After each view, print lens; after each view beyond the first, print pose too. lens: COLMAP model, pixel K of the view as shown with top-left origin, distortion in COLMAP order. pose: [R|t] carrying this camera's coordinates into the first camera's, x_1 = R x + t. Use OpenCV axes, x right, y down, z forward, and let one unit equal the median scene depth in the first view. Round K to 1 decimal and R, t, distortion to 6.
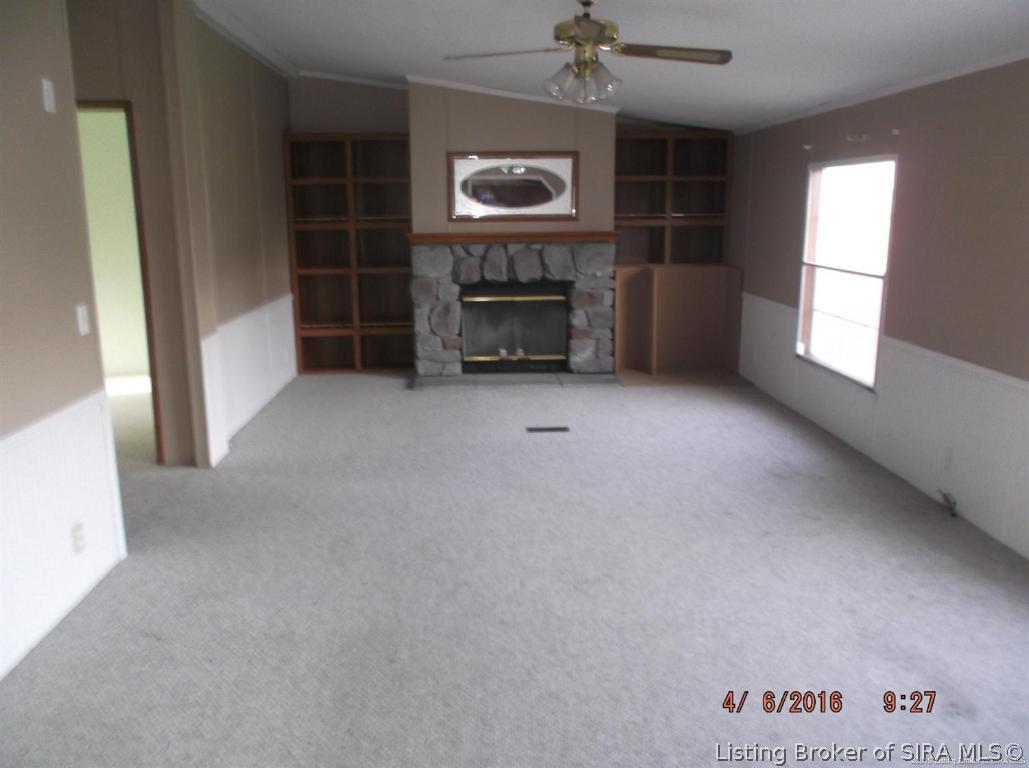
lens RADIAL K [[816.5, 0, 515.1], [0, 816.5, 382.7], [0, 0, 1]] dist [0.015756, 0.001081]
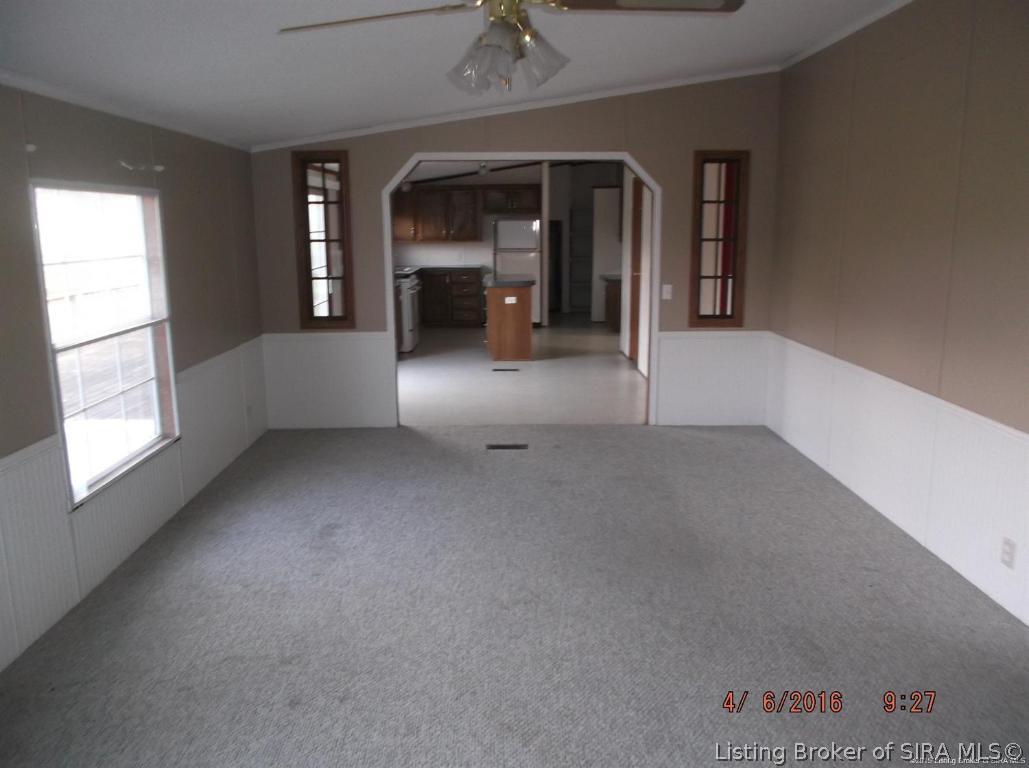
lens RADIAL K [[816.5, 0, 514.4], [0, 816.5, 384.0], [0, 0, 1]] dist [0.015756, 0.001081]
pose [[-0.999350, 0.003658, 0.035875, 0.064628], [0.017557, 0.918320, 0.395450, -0.431272], [-0.031499, 0.395823, -0.917787, 1.865513]]
